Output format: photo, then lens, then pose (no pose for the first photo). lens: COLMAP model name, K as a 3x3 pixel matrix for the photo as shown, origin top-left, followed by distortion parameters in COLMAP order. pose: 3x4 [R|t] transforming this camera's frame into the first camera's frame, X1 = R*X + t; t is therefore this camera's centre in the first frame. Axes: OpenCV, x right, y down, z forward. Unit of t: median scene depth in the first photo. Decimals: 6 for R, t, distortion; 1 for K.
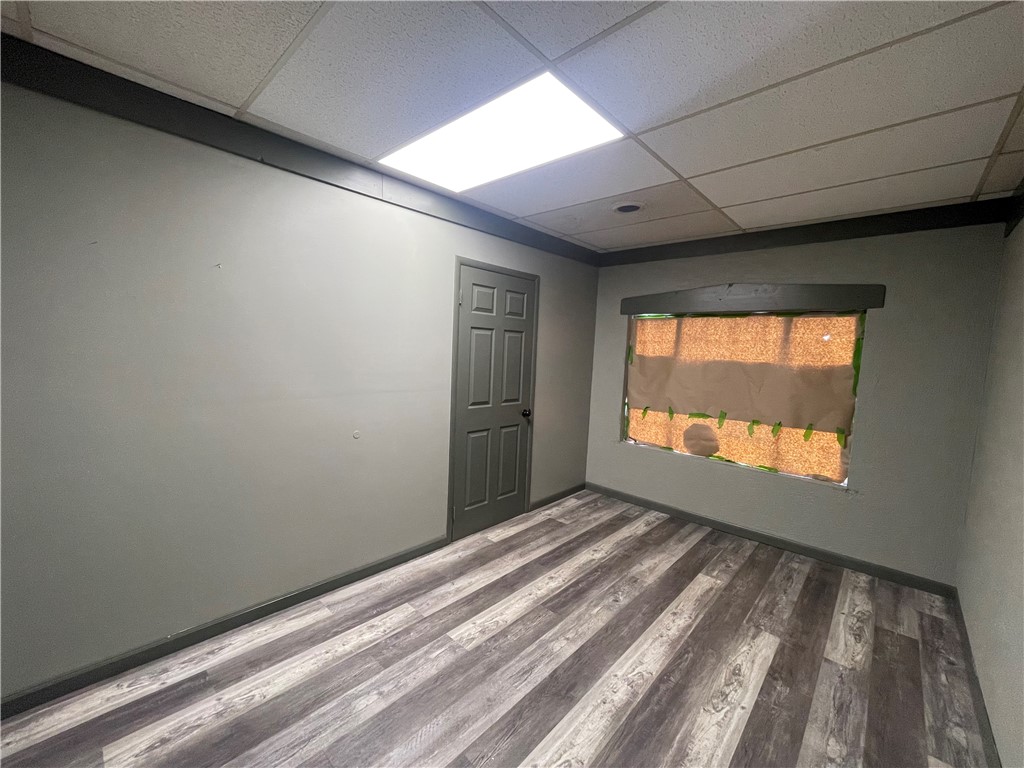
lens RADIAL K [[414.7, 0, 512.0], [0, 414.7, 385.8], [0, 0, 1]] dist [0.000057, -0.000435]
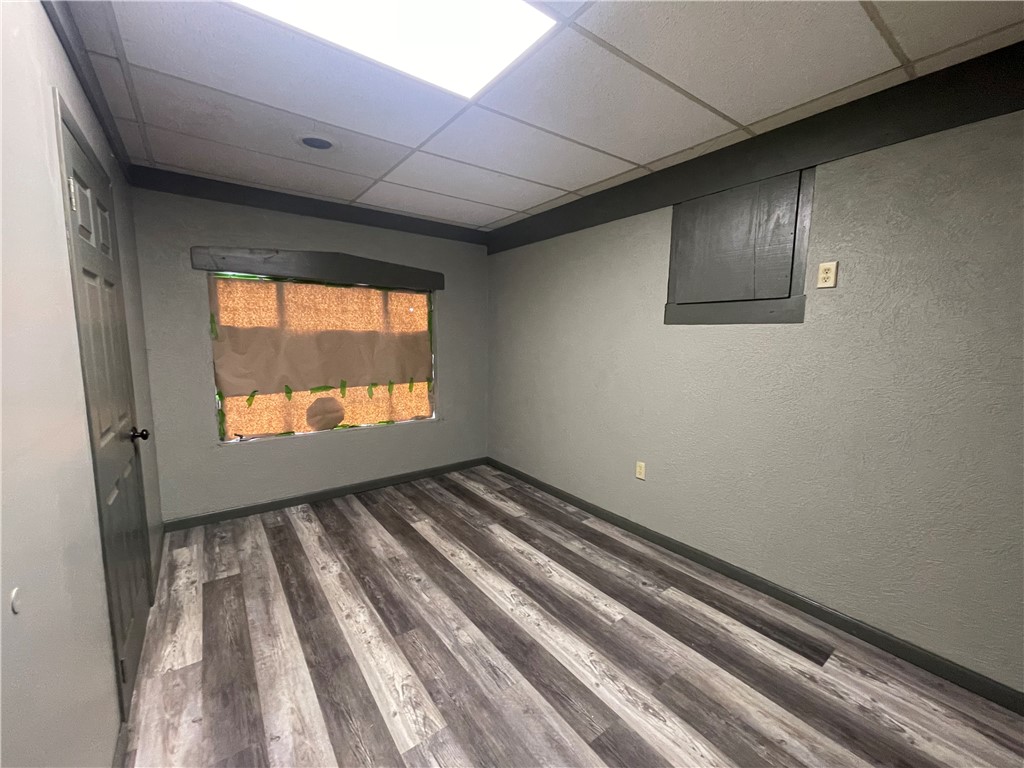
lens RADIAL K [[414.7, 0, 510.4], [0, 414.7, 385.0], [0, 0, 1]] dist [0.000057, -0.000435]
pose [[0.184216, -0.155435, 0.970518, -0.577598], [0.083847, 0.986302, 0.142048, -0.052857], [-0.979303, 0.055207, 0.194725, 0.570115]]
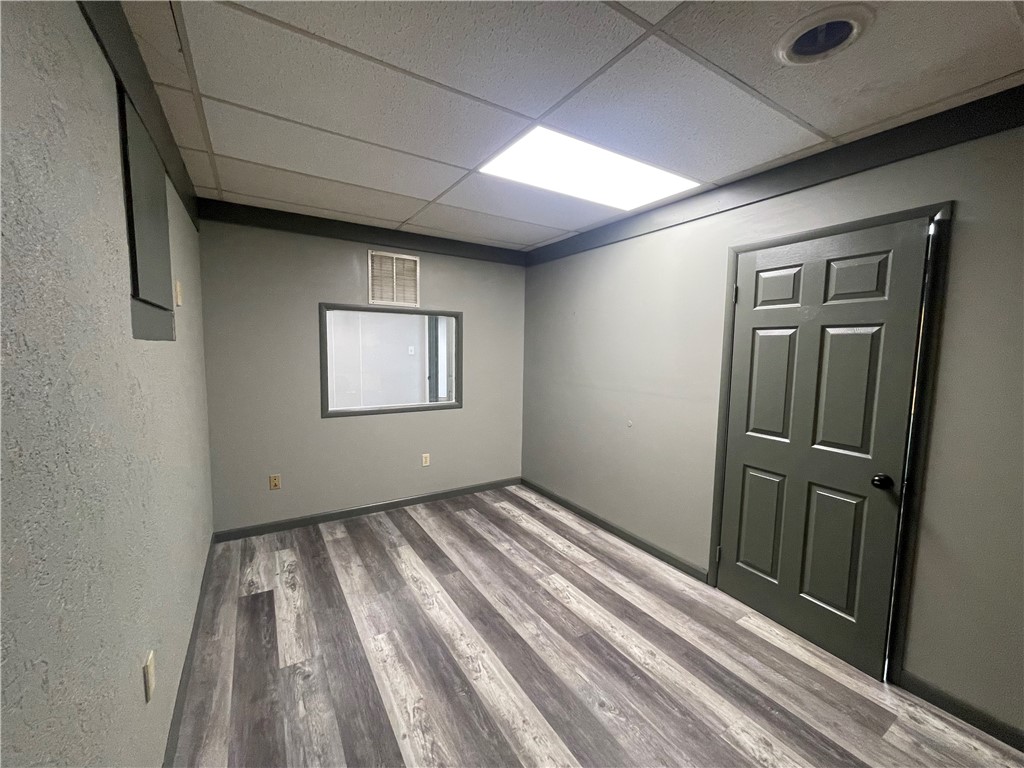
lens RADIAL K [[414.7, 0, 509.8], [0, 414.7, 384.8], [0, 0, 1]] dist [0.000057, -0.000435]
pose [[-0.265371, 0.042620, -0.963204, 0.940092], [-0.112069, 0.990887, 0.074721, -0.055105], [0.957611, 0.127774, -0.258176, 0.954279]]
